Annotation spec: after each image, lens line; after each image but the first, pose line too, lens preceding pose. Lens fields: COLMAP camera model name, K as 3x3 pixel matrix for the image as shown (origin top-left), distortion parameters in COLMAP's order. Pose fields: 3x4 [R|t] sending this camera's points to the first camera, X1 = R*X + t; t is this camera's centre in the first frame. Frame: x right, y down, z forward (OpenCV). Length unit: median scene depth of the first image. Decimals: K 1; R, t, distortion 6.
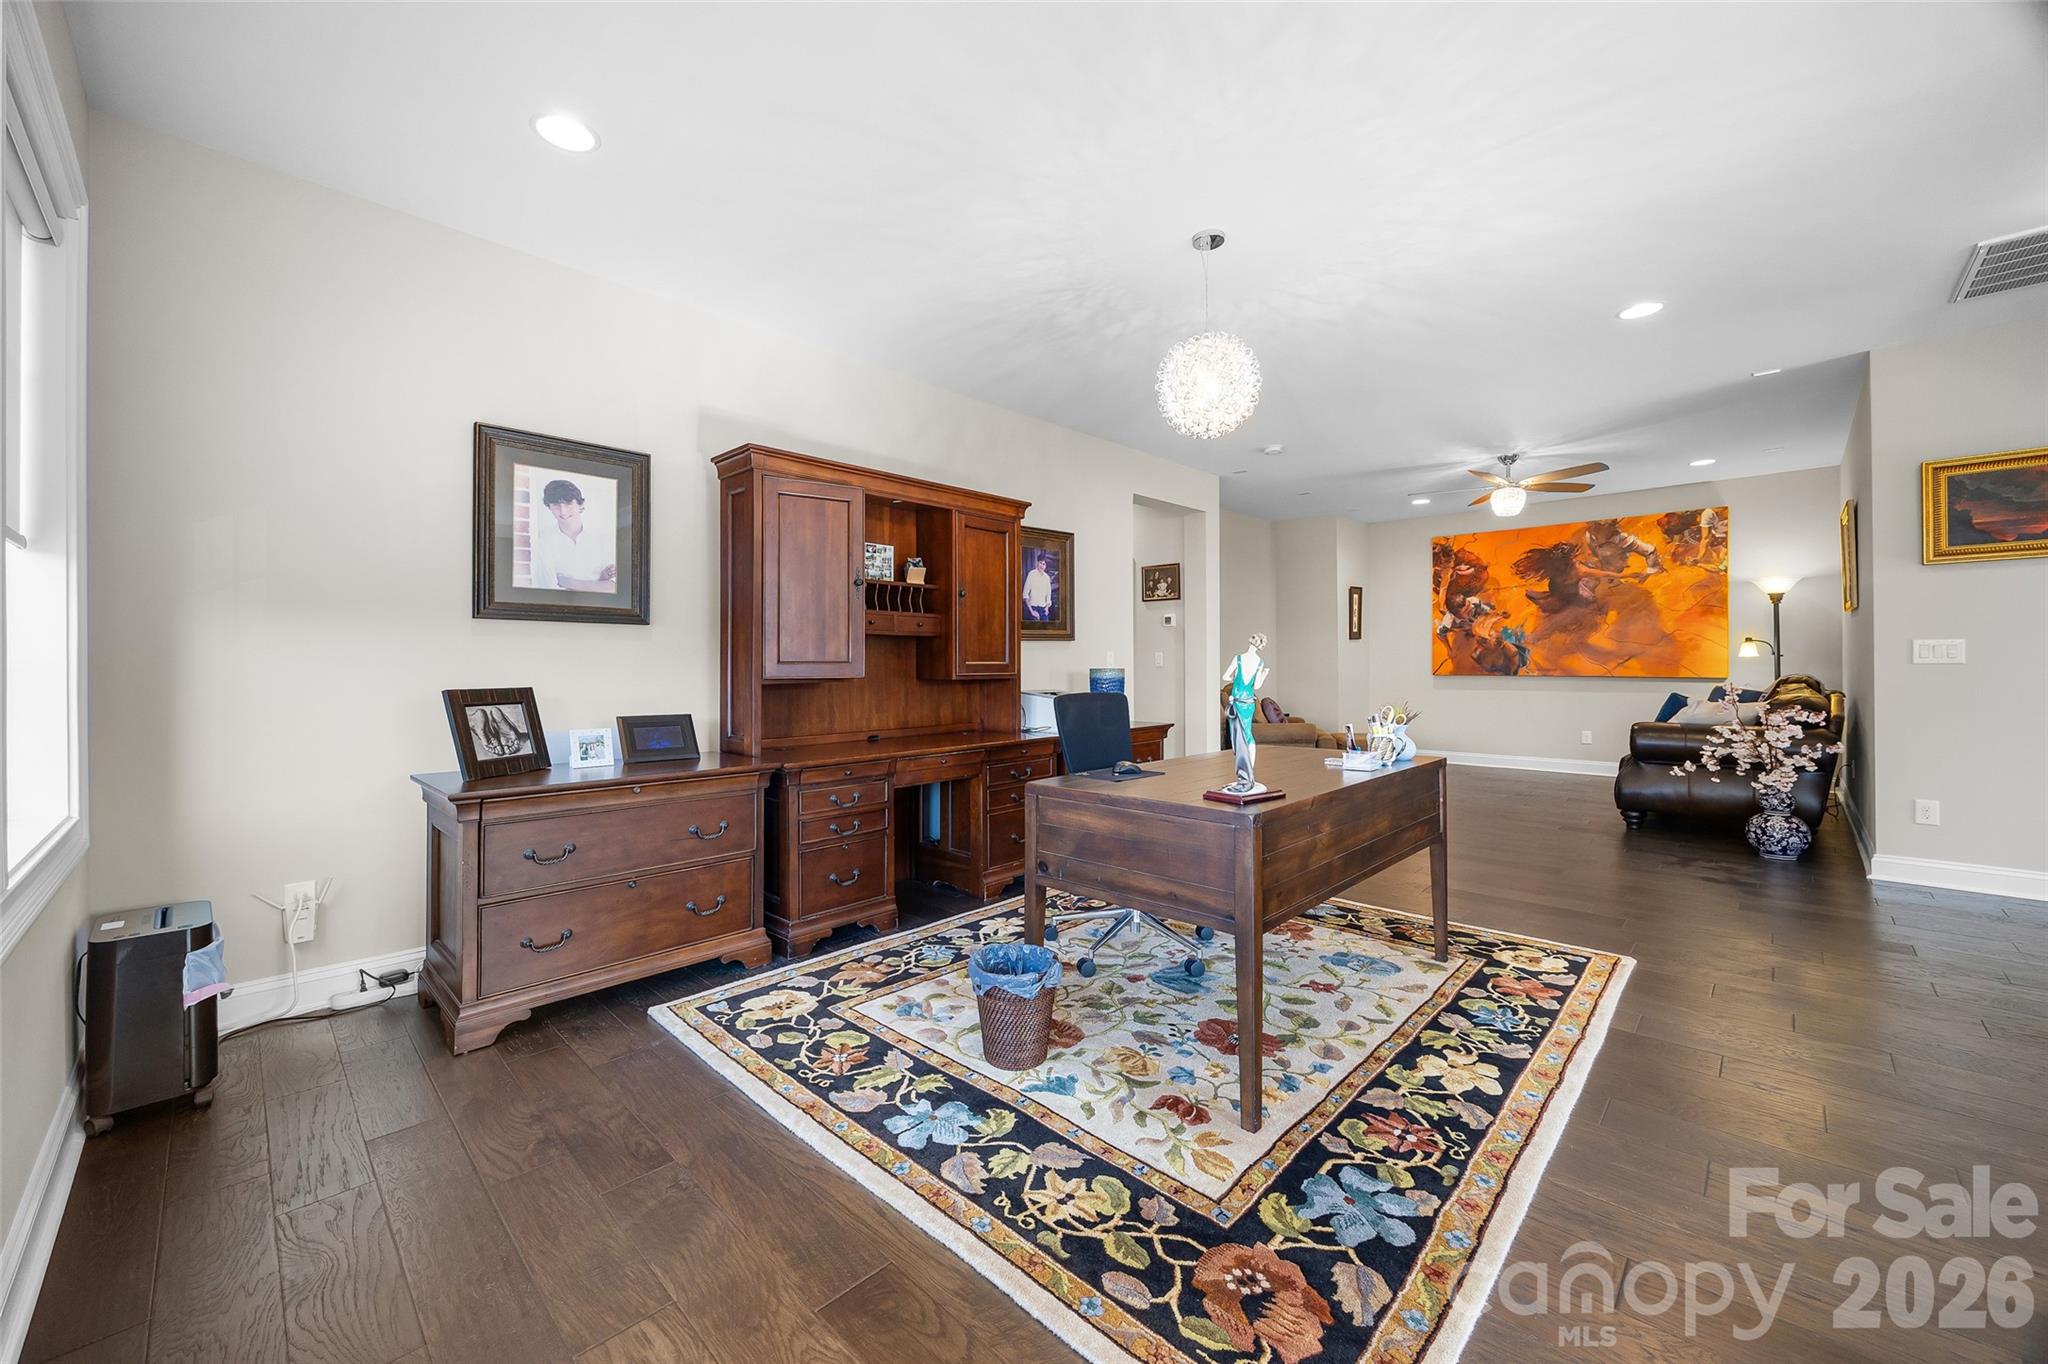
lens RADIAL K [[786.6, 0, 1027.8], [0, 786.6, 666.5], [0, 0, 1]] dist [-0.005547, 0.000843]
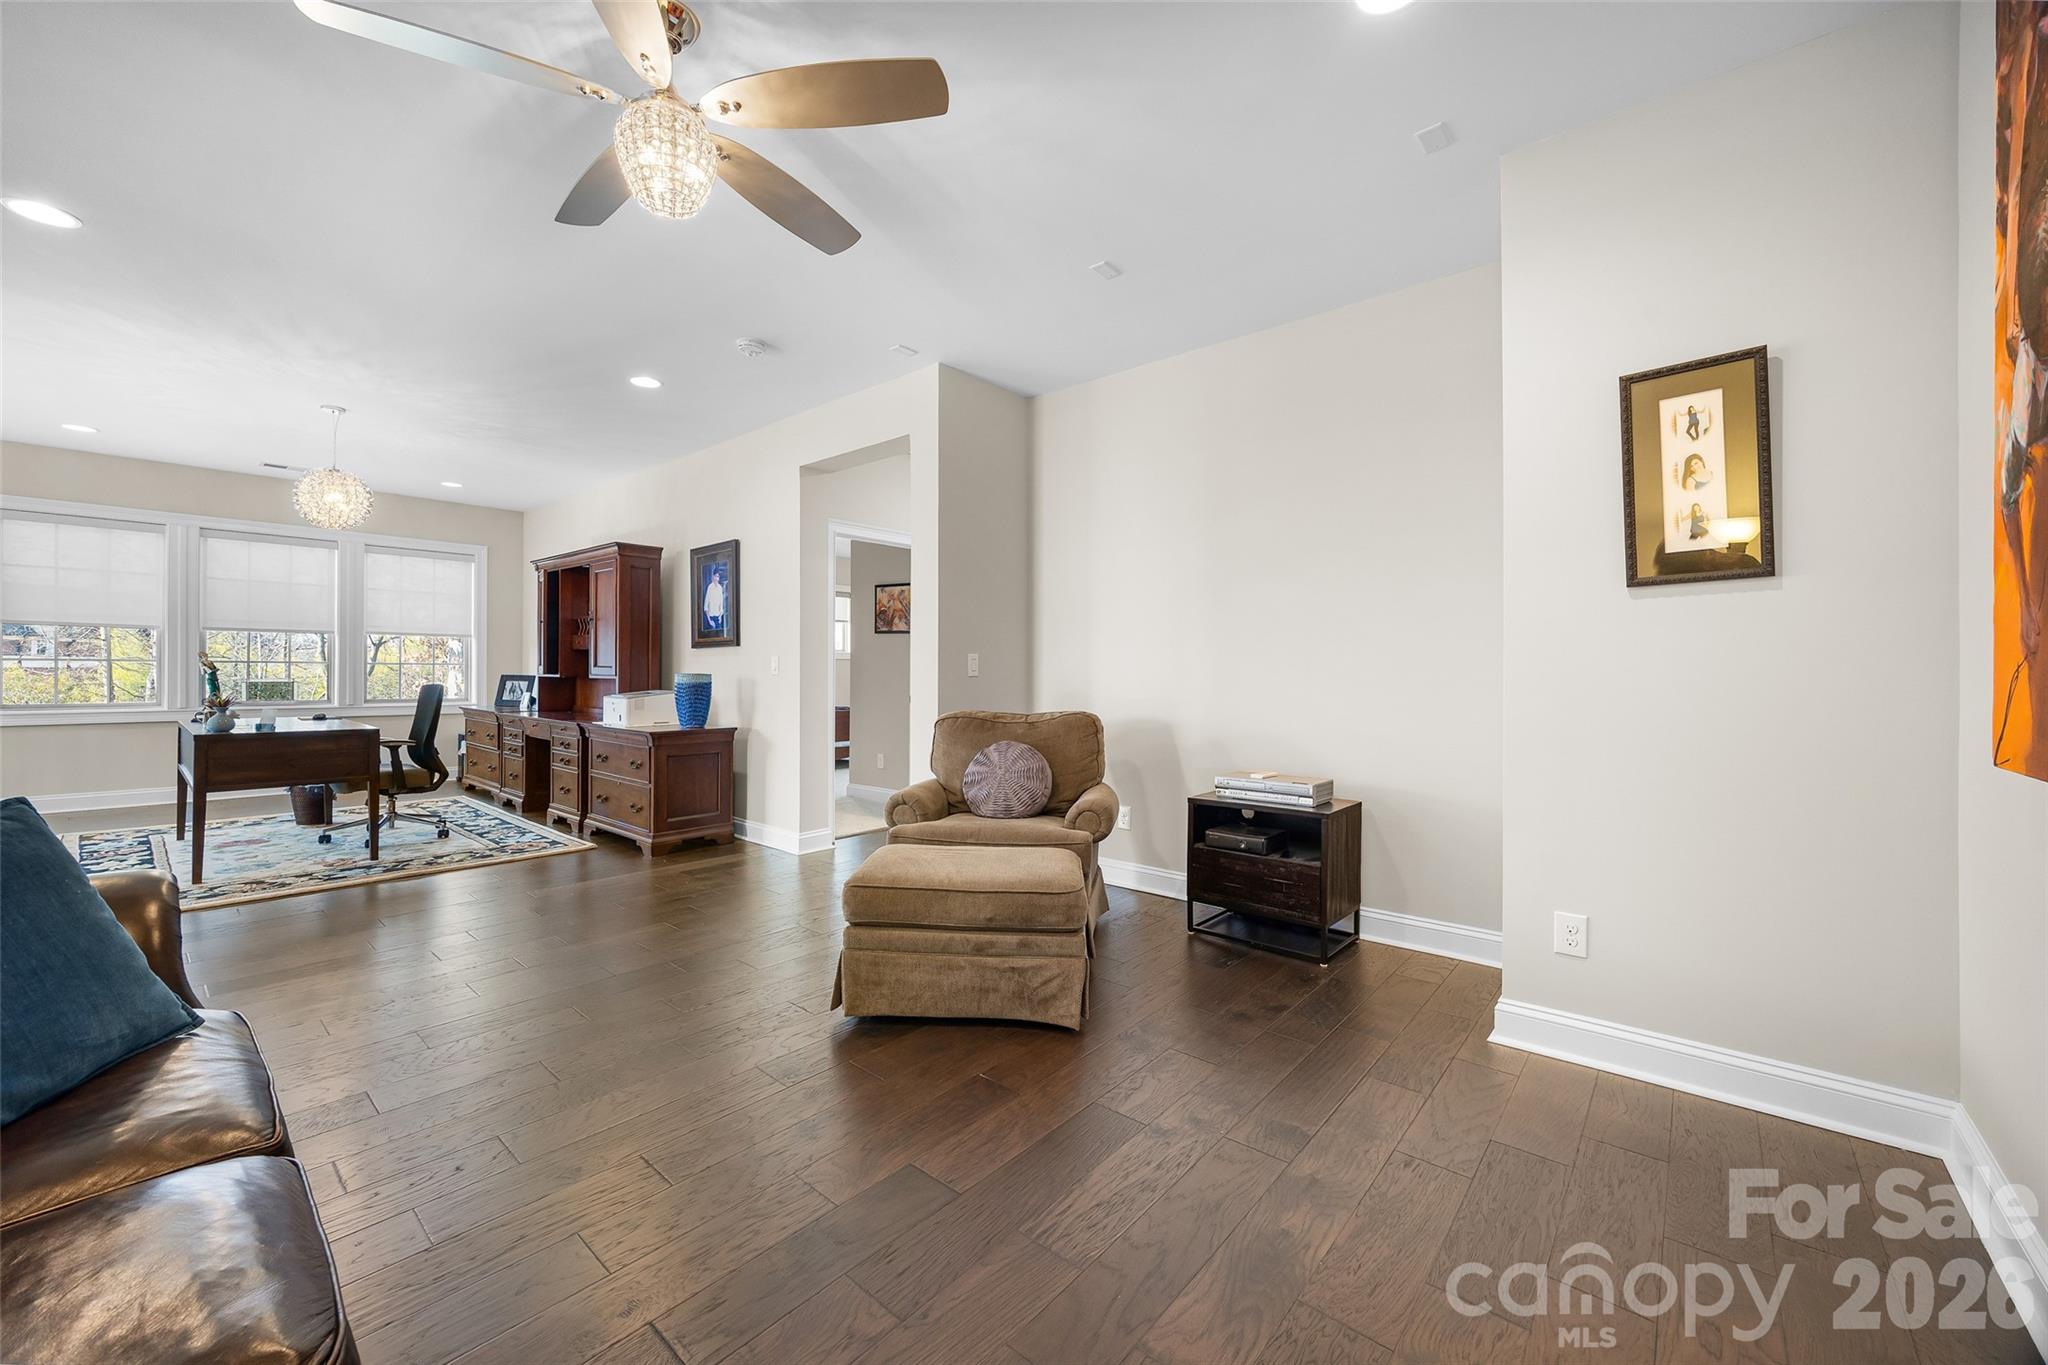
lens RADIAL K [[786.6, 0, 1012.5], [0, 786.6, 676.8], [0, 0, 1]] dist [-0.005547, 0.000843]
pose [[0.043247, 0.016402, -0.998930, 0.809084], [-0.010809, 0.999814, 0.015949, -0.008366], [0.999006, 0.010107, 0.043416, 0.973971]]
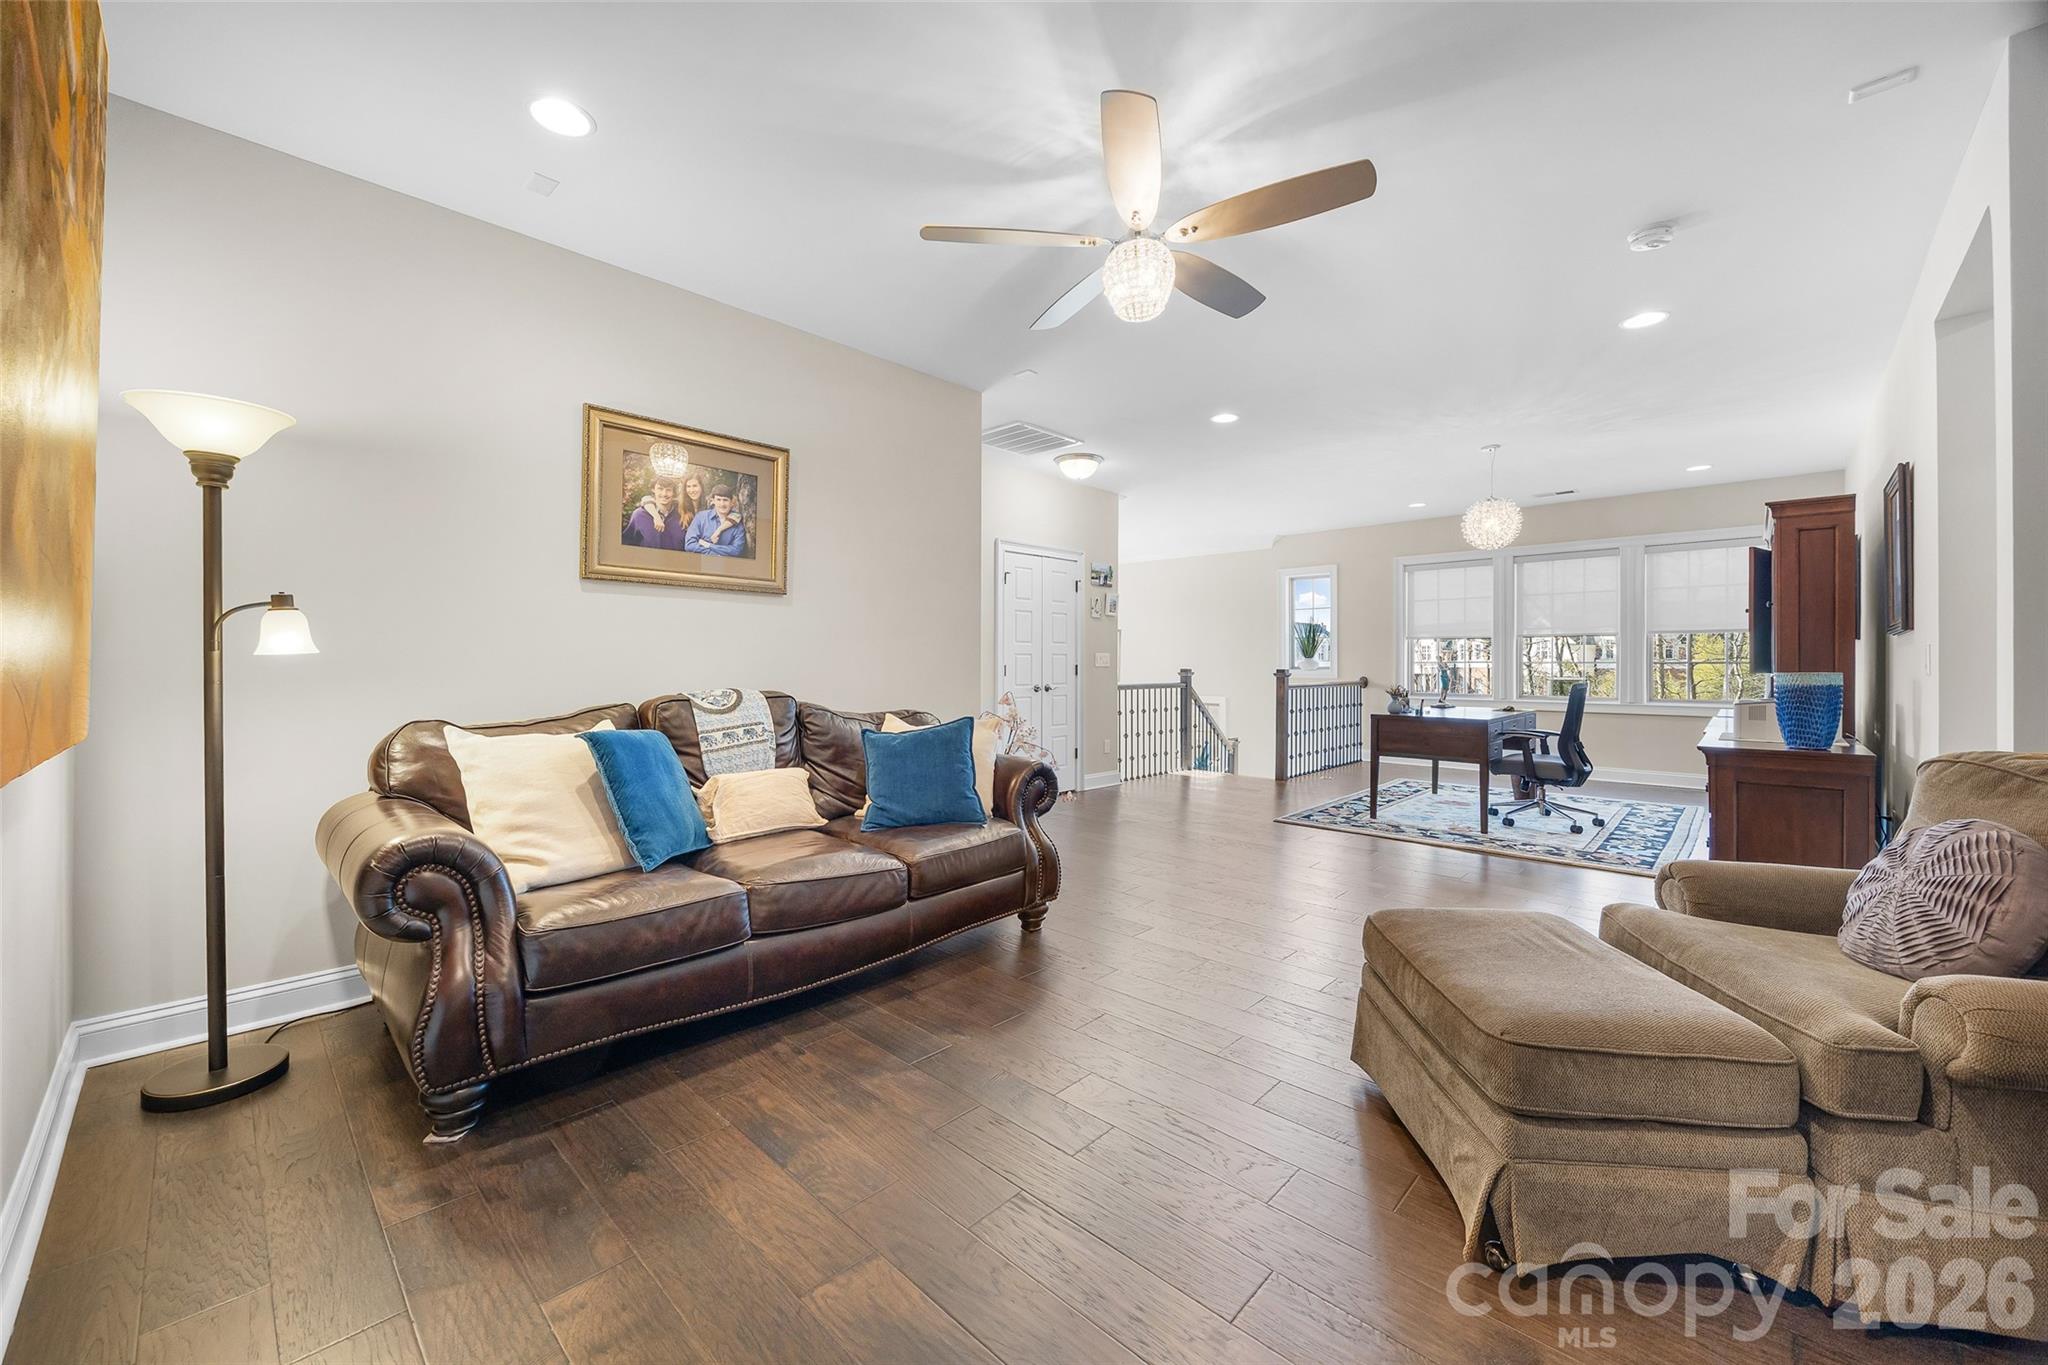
lens RADIAL K [[786.6, 0, 1013.1], [0, 786.6, 671.3], [0, 0, 1]] dist [-0.005547, 0.000843]
pose [[-0.999942, 0.008283, -0.006821, 0.590974], [0.008211, 0.999911, 0.010533, -0.006563], [0.006908, 0.010476, -0.999921, 1.223638]]
